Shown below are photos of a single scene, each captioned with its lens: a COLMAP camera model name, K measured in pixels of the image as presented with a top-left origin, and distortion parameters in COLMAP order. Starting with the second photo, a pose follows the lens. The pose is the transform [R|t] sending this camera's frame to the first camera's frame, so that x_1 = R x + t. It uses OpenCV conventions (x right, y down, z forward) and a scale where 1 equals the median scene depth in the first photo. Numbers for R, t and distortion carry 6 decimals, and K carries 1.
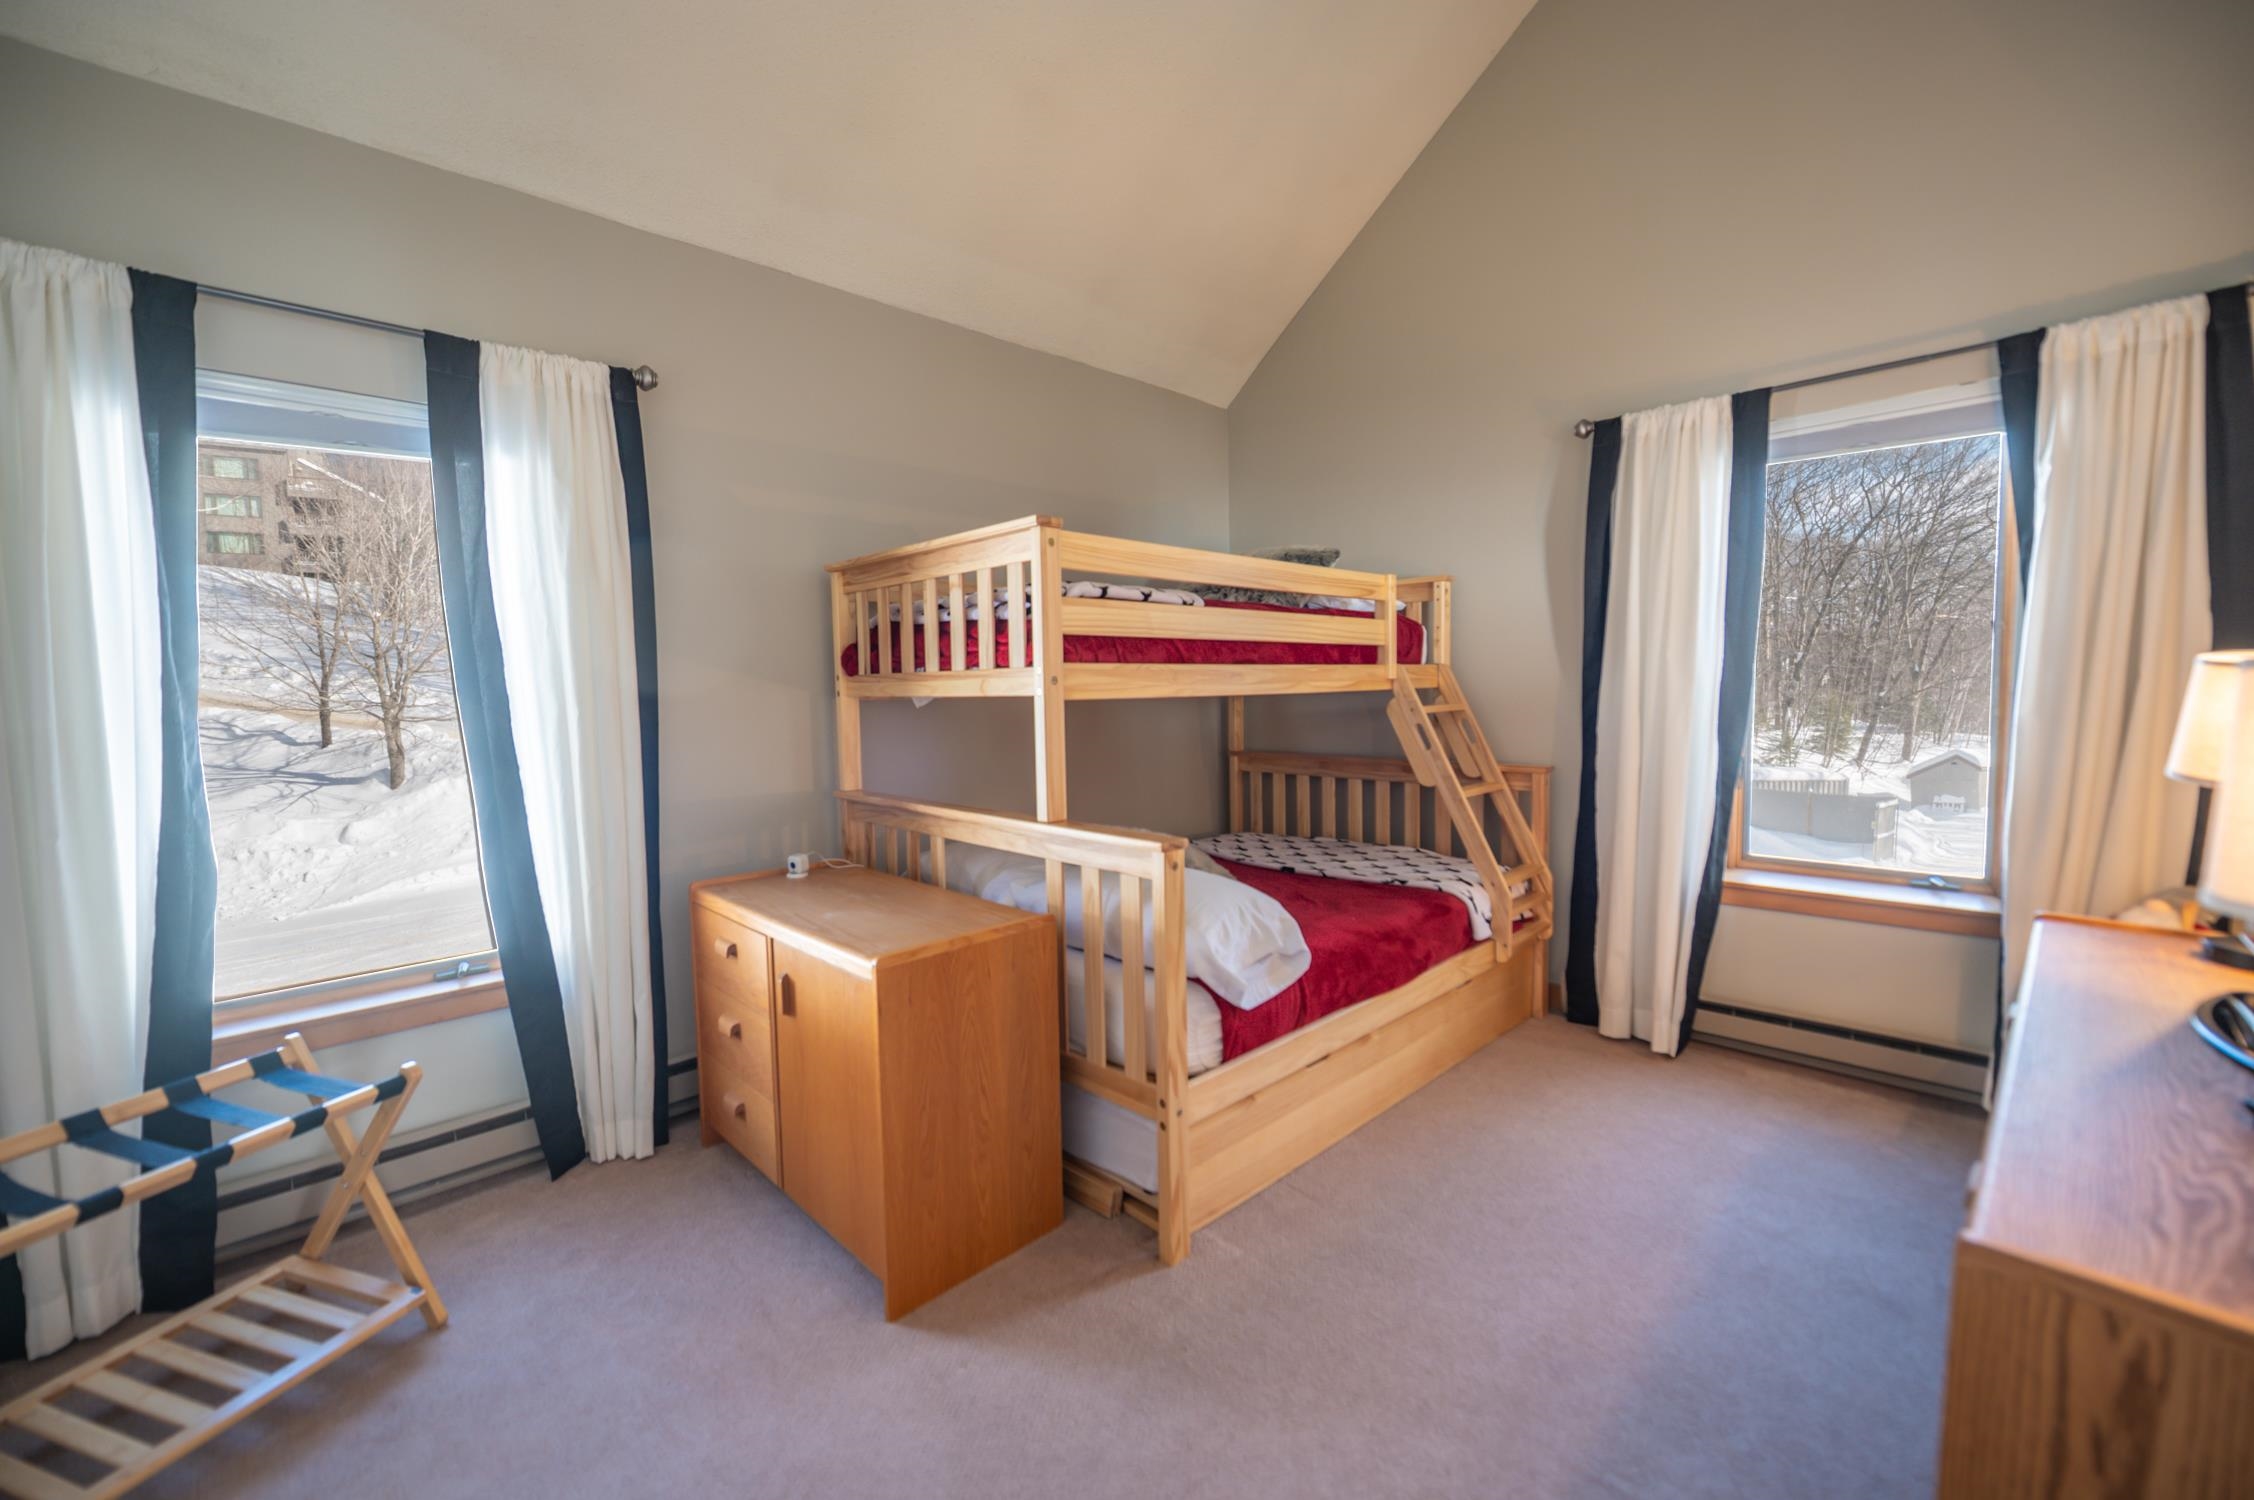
lens RADIAL K [[902.5, 0, 1121.3], [0, 902.5, 741.1], [0, 0, 1]] dist [-0.005638, -0.000215]
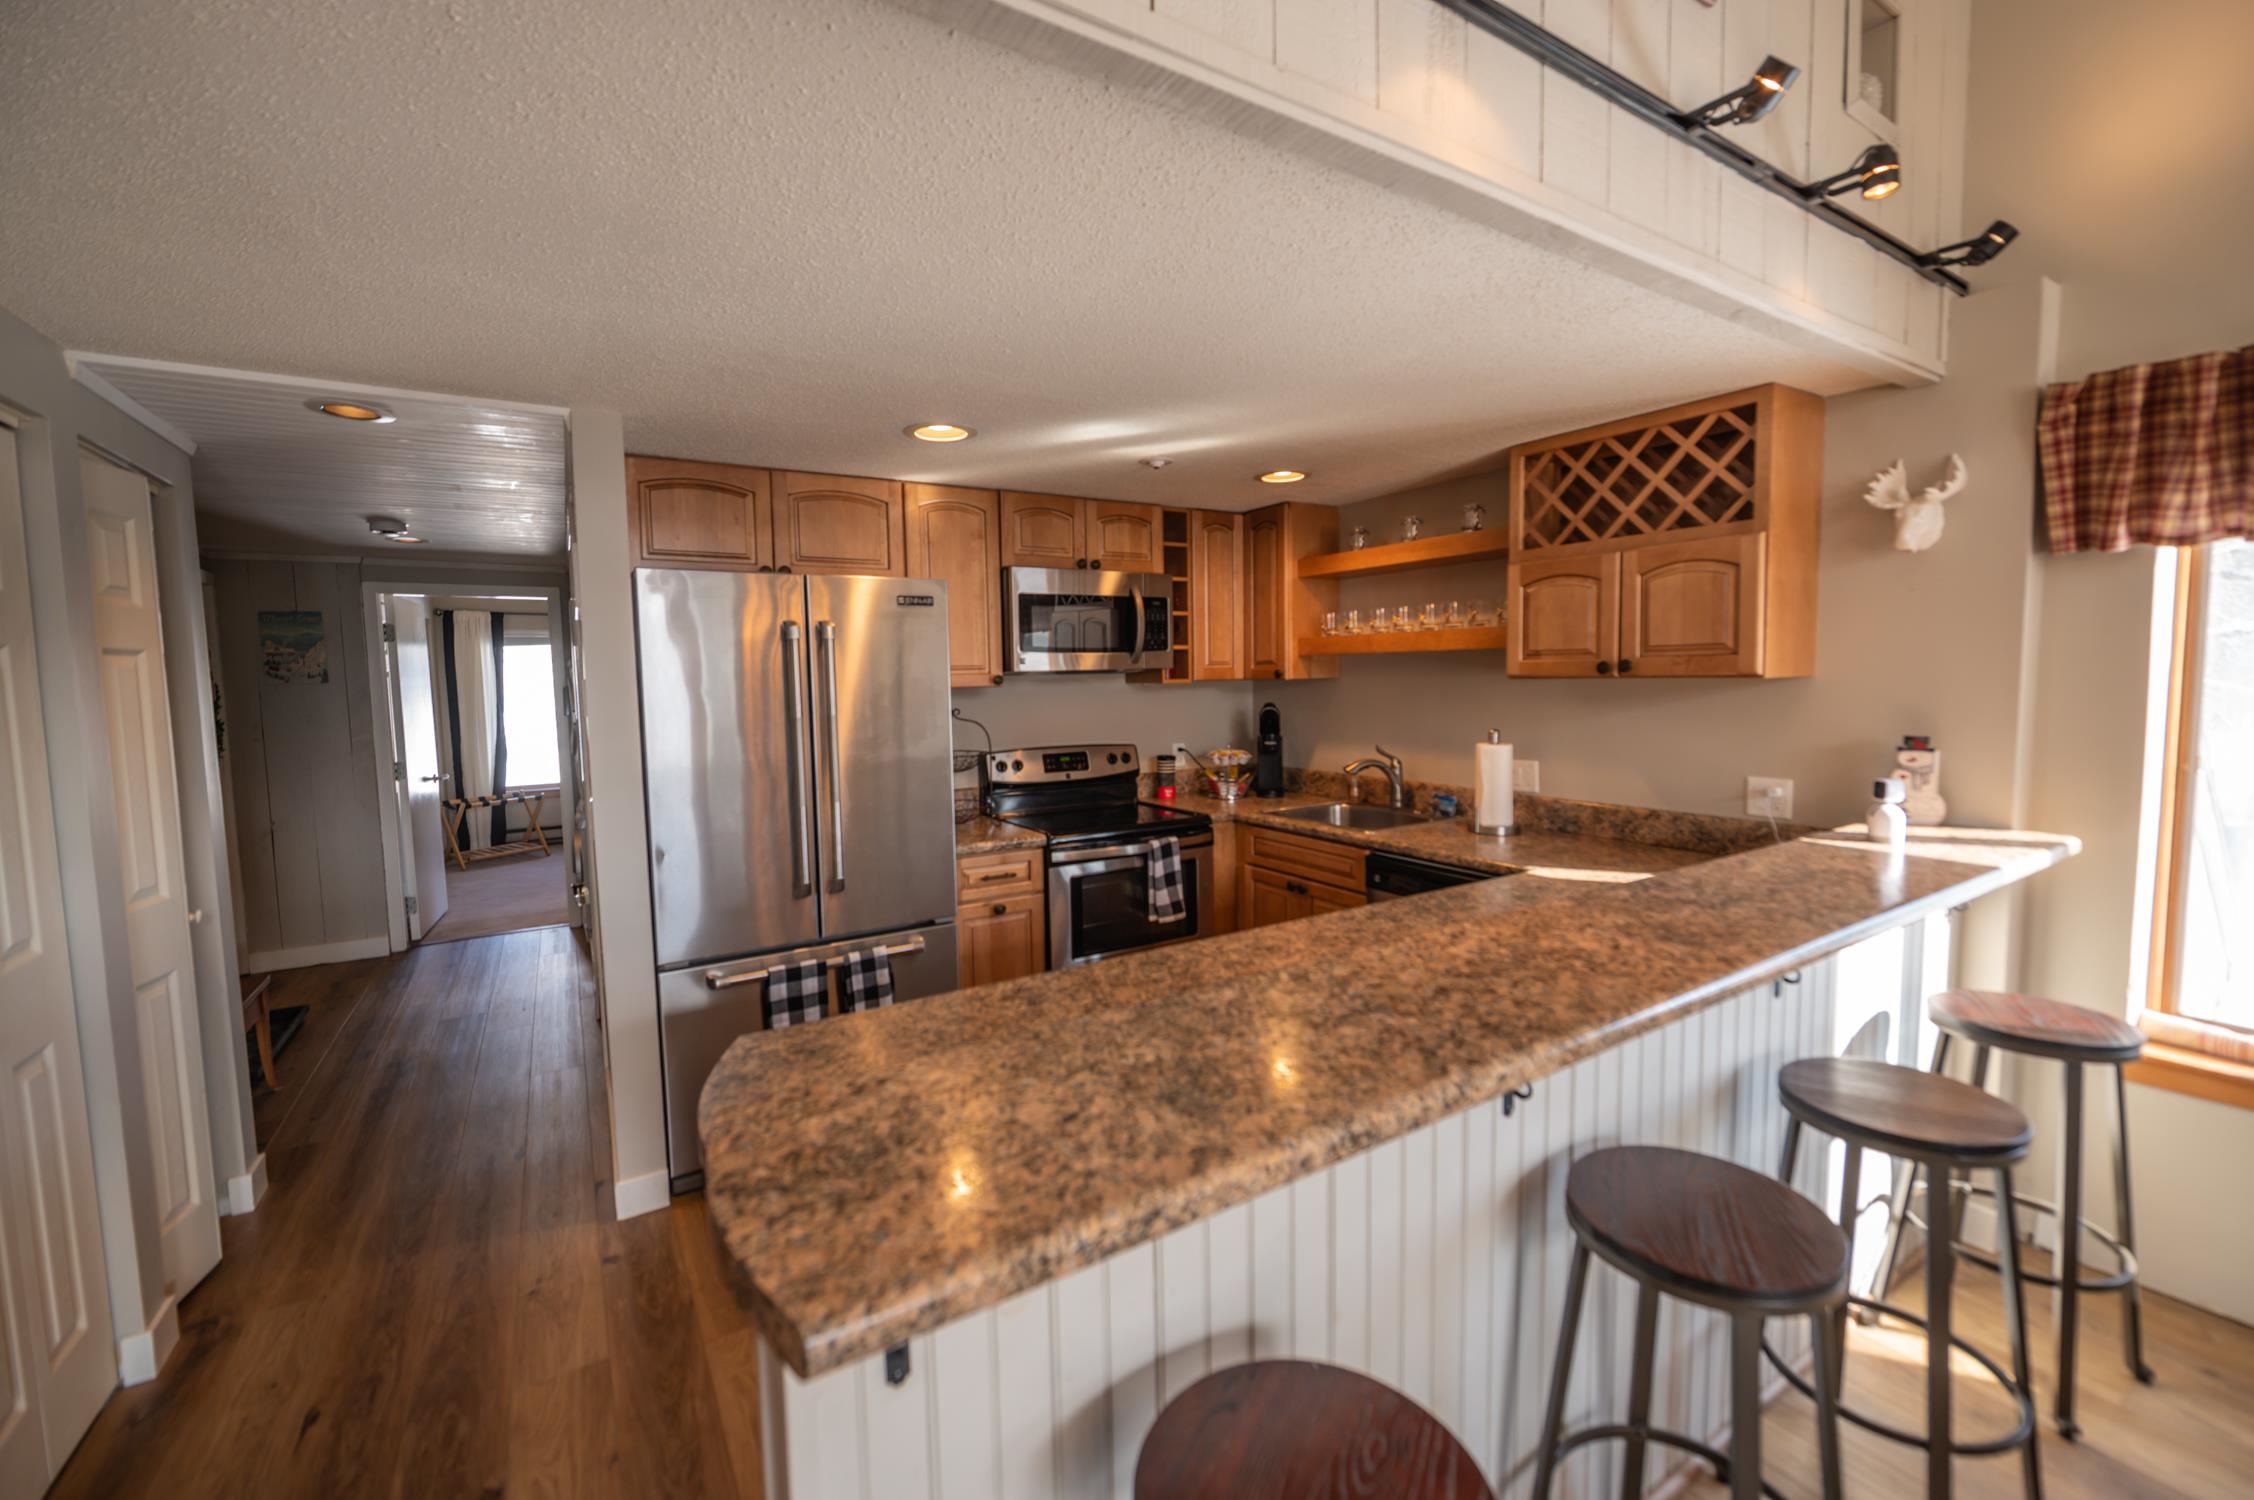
lens RADIAL K [[902.5, 0, 1121.3], [0, 902.5, 741.1], [0, 0, 1]] dist [-0.005638, -0.000215]
pose [[0.976872, 0.020152, -0.212873, 2.538712], [-0.017026, 0.999719, 0.016506, -0.021520], [0.213145, -0.012500, 0.976941, -2.354312]]
